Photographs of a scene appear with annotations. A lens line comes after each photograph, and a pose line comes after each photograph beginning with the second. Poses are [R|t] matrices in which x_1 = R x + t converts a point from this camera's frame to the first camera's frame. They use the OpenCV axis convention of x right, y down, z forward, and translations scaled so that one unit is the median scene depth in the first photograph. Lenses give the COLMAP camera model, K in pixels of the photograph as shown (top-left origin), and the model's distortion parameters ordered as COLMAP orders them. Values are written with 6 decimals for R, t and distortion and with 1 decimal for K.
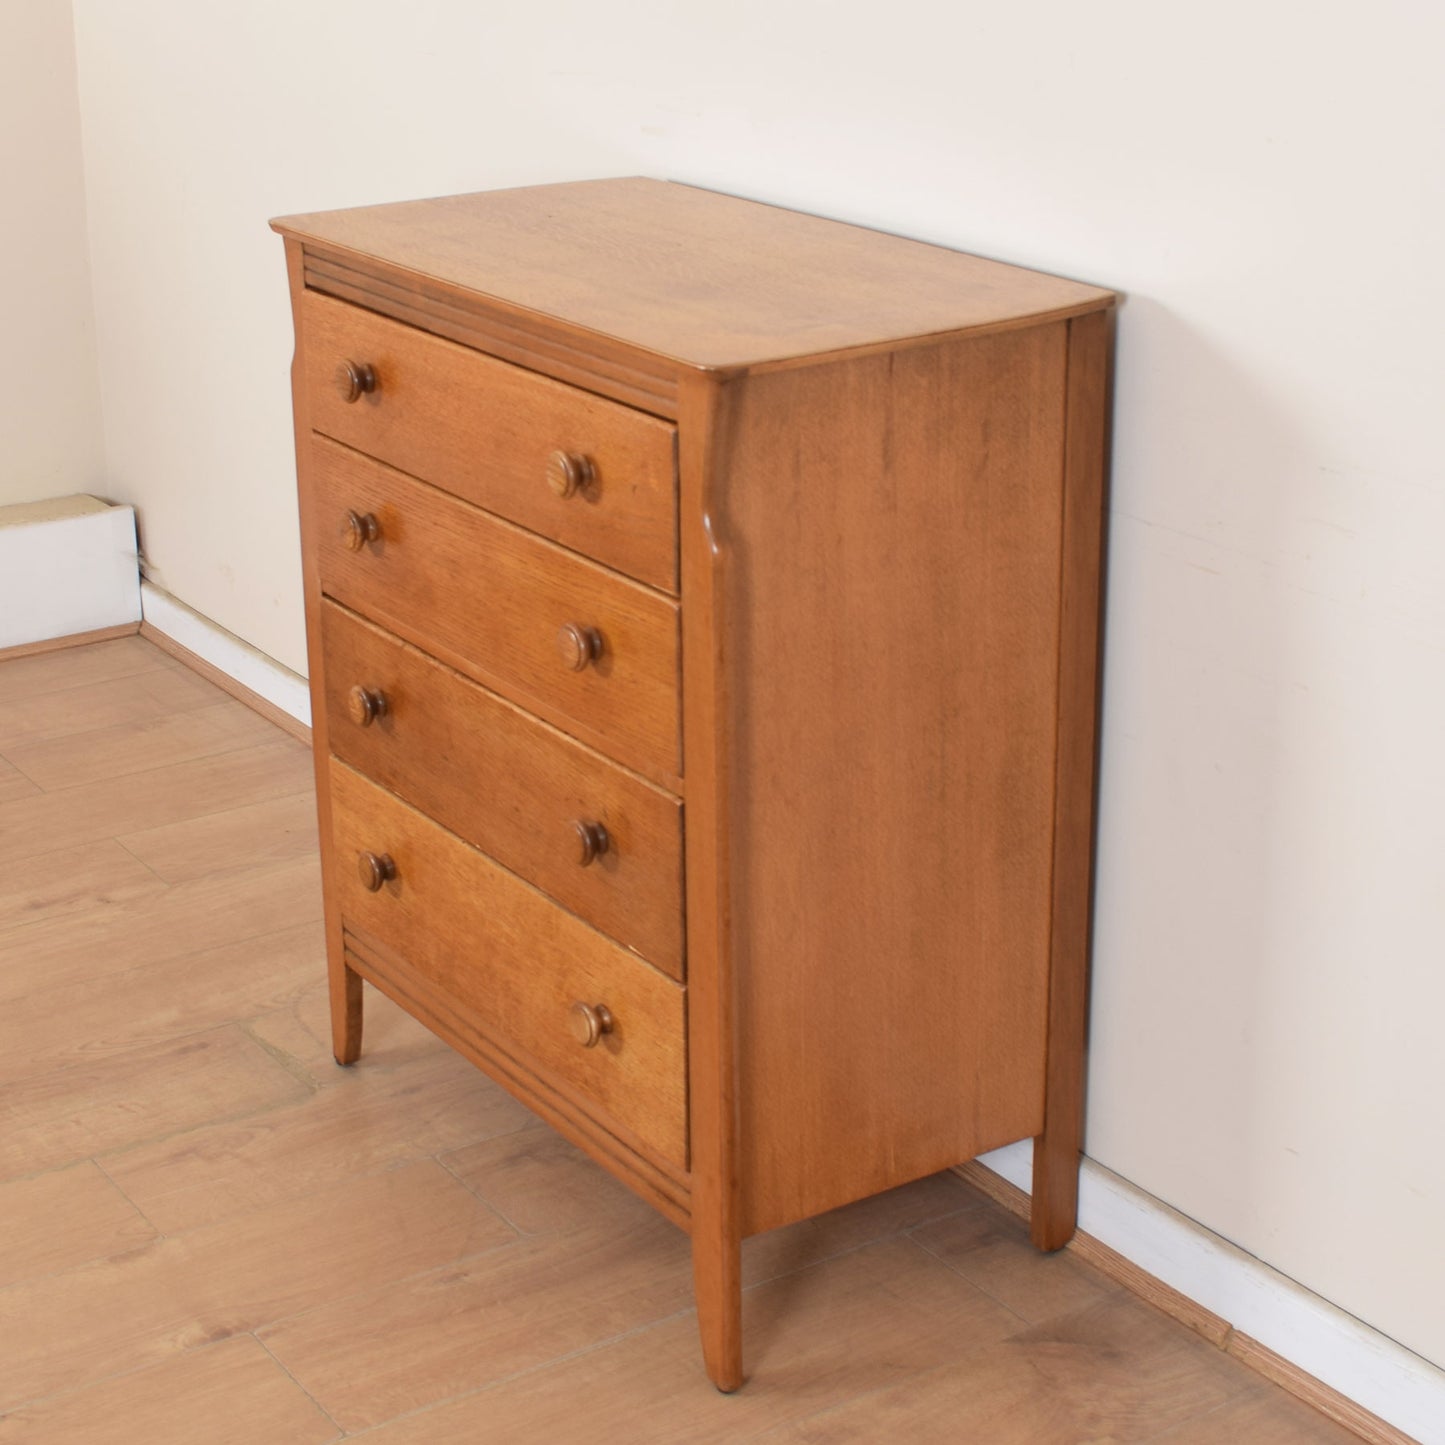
lens RADIAL K [[2592.3, 0, 771.3], [0, 2592.3, 679.7], [0, 0, 1]] dist [-0.096600, 0.000000]
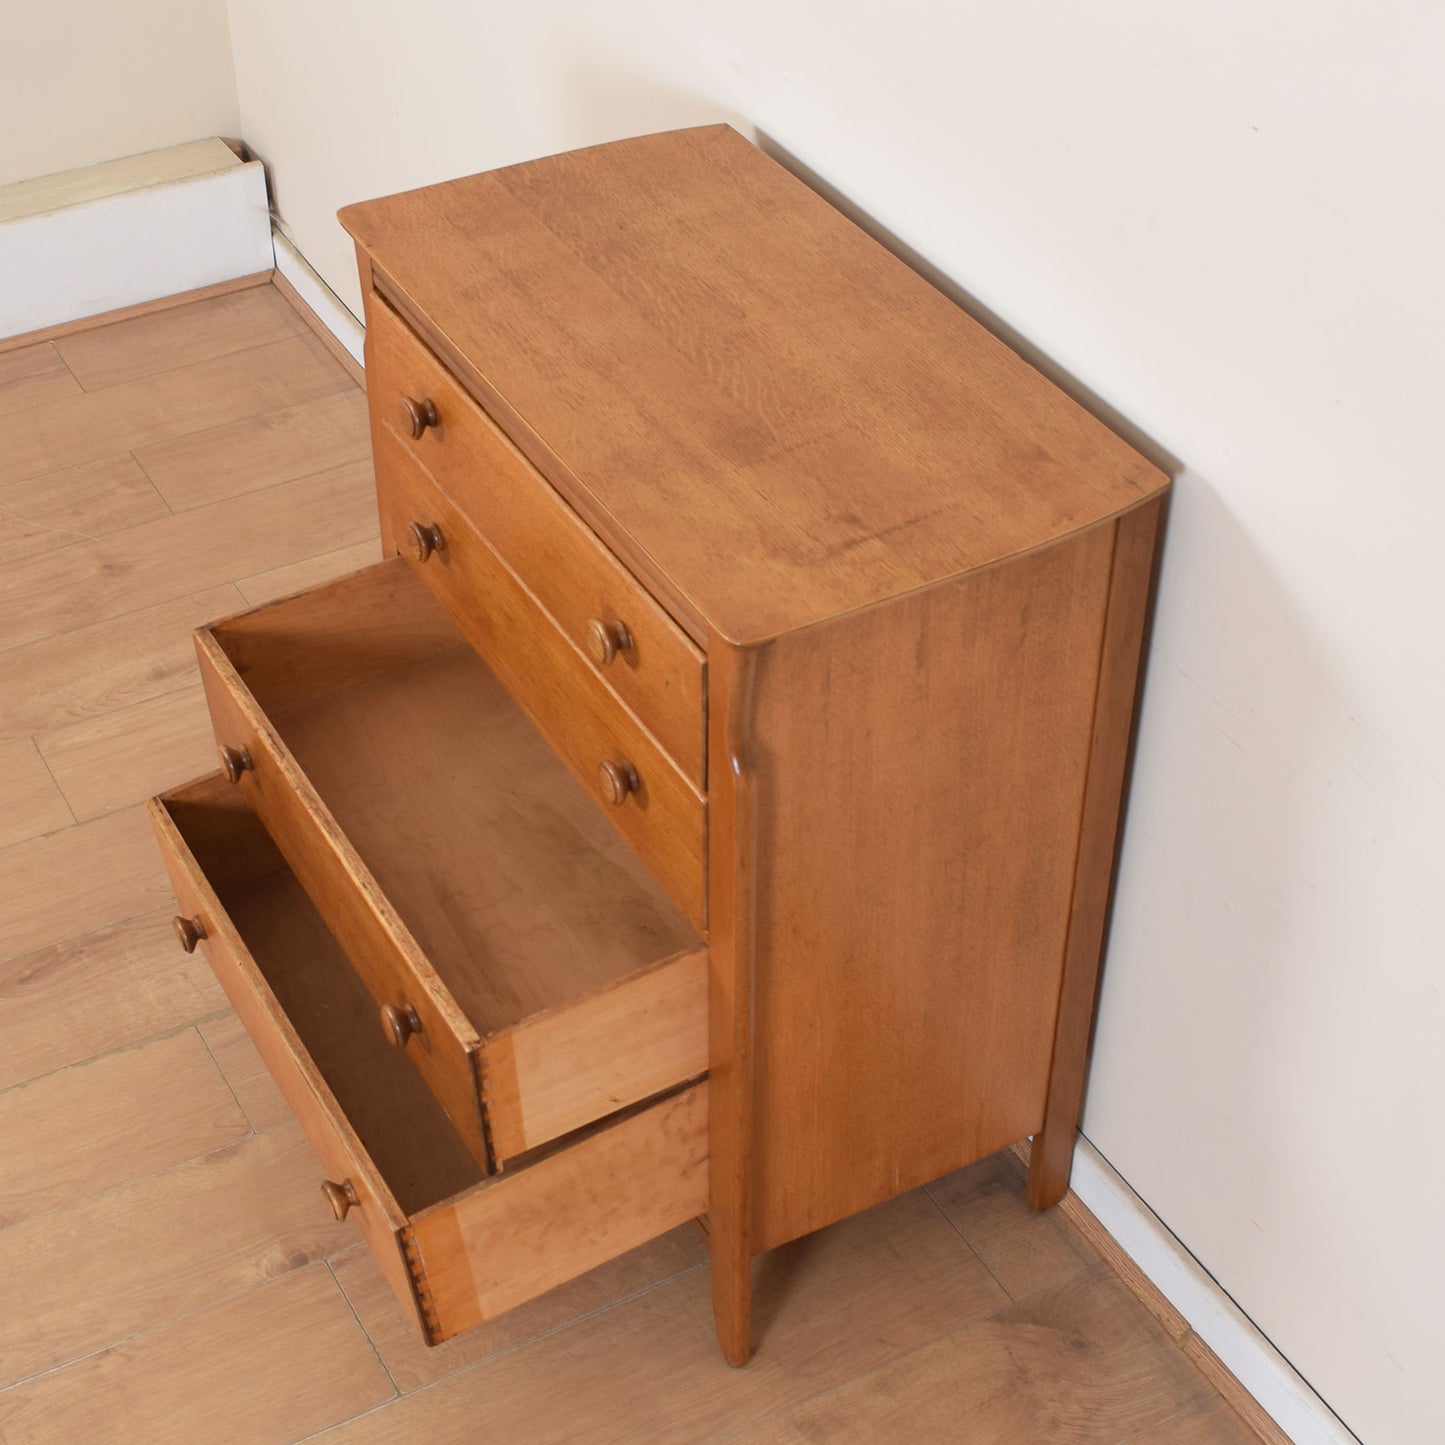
lens RADIAL K [[2371.5, 0, 776.2], [0, 2371.5, 666.4], [0, 0, 1]] dist [-0.105064, 0.000000]
pose [[0.996663, 0.065065, -0.049291, 0.032144], [-0.045775, 0.945470, 0.322476, -0.353735], [0.067586, -0.319144, 0.945293, 0.119878]]
